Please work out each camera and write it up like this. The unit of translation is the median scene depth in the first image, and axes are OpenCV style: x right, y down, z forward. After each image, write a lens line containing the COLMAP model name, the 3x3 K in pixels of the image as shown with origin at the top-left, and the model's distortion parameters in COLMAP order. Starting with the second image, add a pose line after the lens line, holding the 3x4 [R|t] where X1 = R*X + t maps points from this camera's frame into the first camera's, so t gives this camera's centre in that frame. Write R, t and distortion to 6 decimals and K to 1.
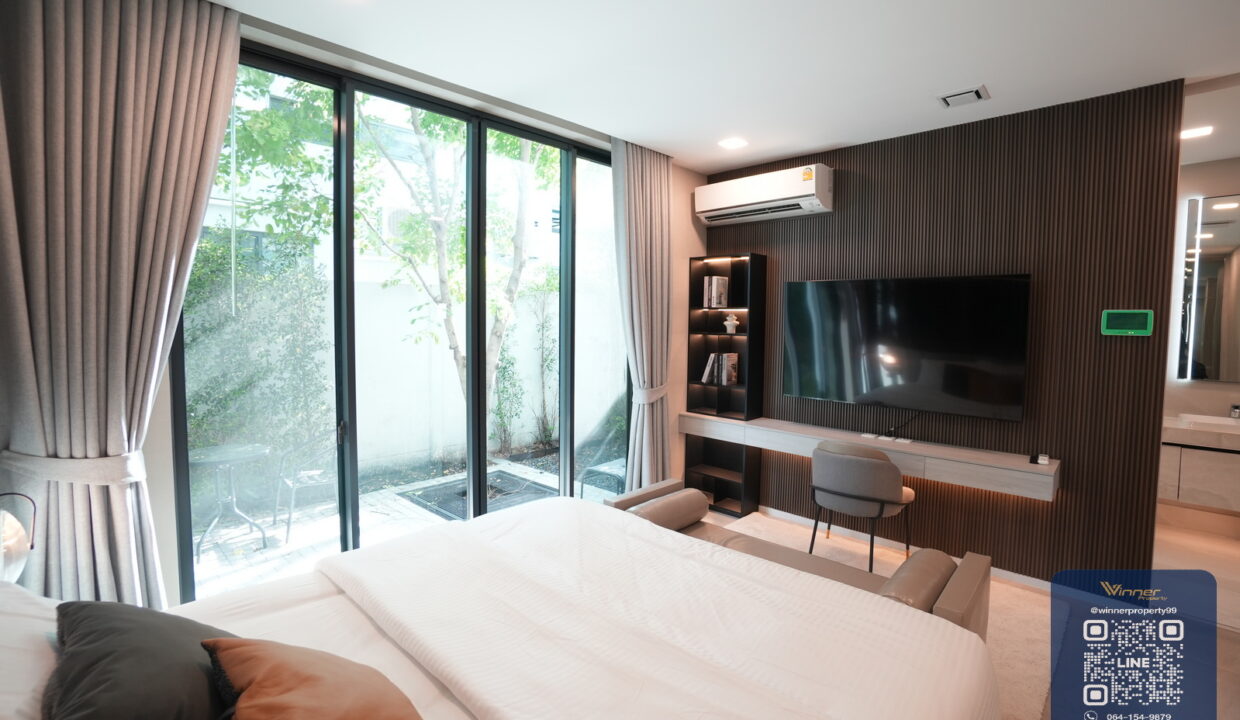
lens RADIAL K [[546.0, 0, 620.1], [0, 546.0, 350.9], [0, 0, 1]] dist [-0.055600, 0.025597]
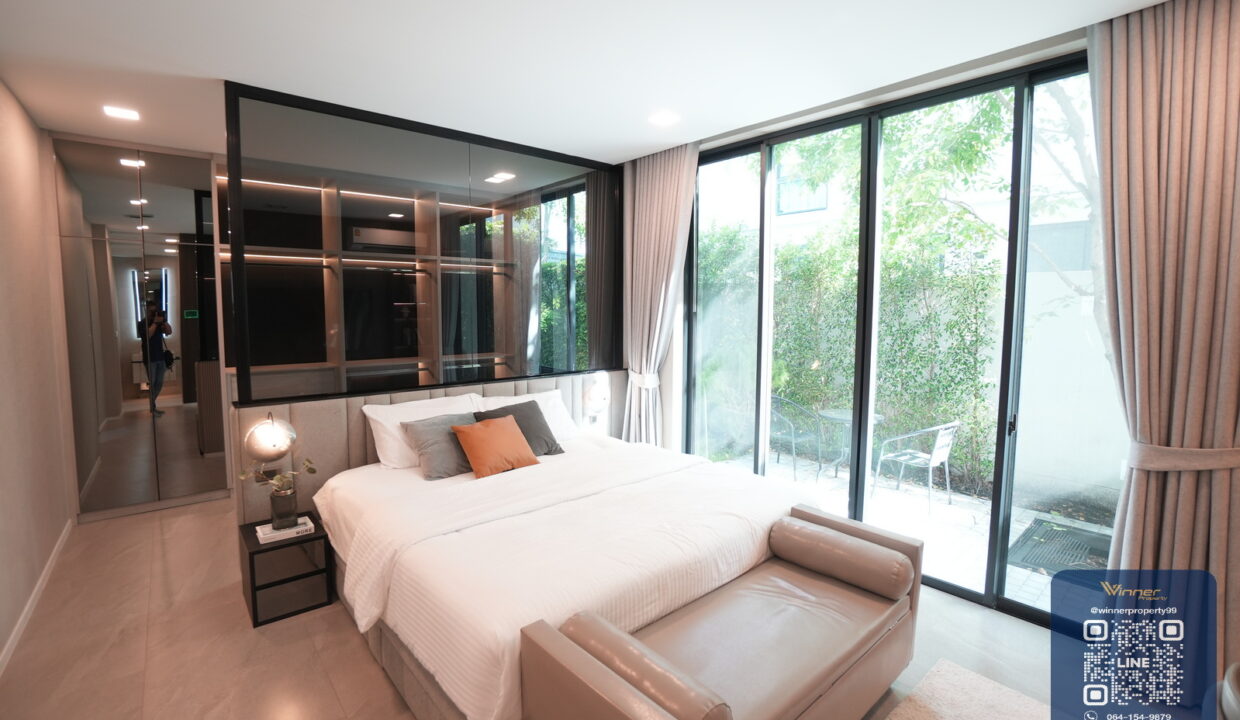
lens RADIAL K [[546.0, 0, 620.1], [0, 546.0, 350.9], [0, 0, 1]] dist [-0.055600, 0.025597]
pose [[-0.084199, 0.063668, -0.994413, 0.622916], [-0.064364, 0.995525, 0.069189, -0.025579], [0.994368, 0.069830, -0.079724, 0.507785]]
